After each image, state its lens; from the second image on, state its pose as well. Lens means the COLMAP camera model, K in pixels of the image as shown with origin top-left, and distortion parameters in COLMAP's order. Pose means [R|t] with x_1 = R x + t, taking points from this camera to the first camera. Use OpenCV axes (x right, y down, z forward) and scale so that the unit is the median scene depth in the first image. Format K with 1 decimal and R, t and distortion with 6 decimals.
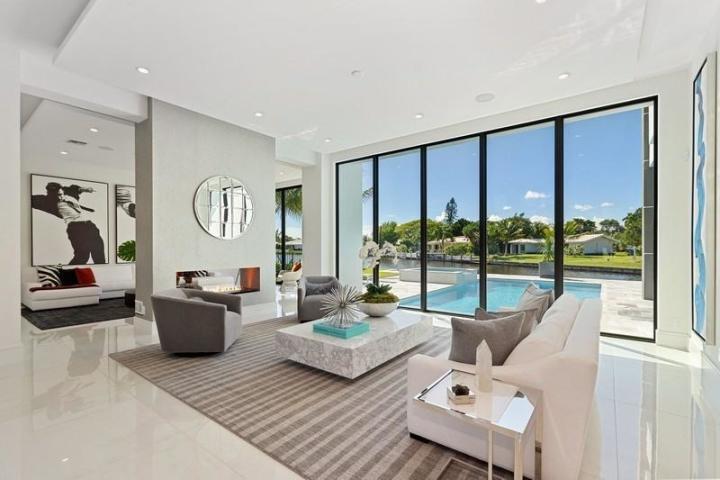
lens RADIAL K [[328.2, 0, 357.3], [0, 328.2, 247.8], [0, 0, 1]] dist [-0.000259, -0.000185]
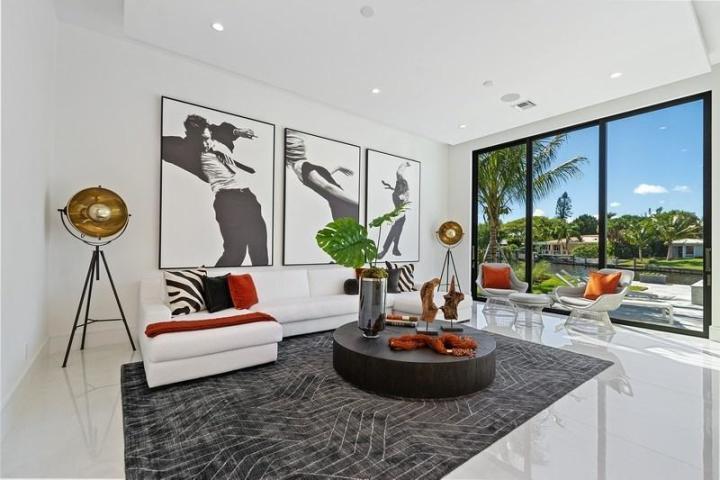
lens RADIAL K [[328.2, 0, 363.7], [0, 328.2, 238.8], [0, 0, 1]] dist [-0.000259, -0.000185]
pose [[0.968292, 0.007650, -0.249705, -0.487928], [-0.013712, 0.999652, -0.022548, 0.013152], [0.249446, 0.025257, 0.968059, 0.514335]]
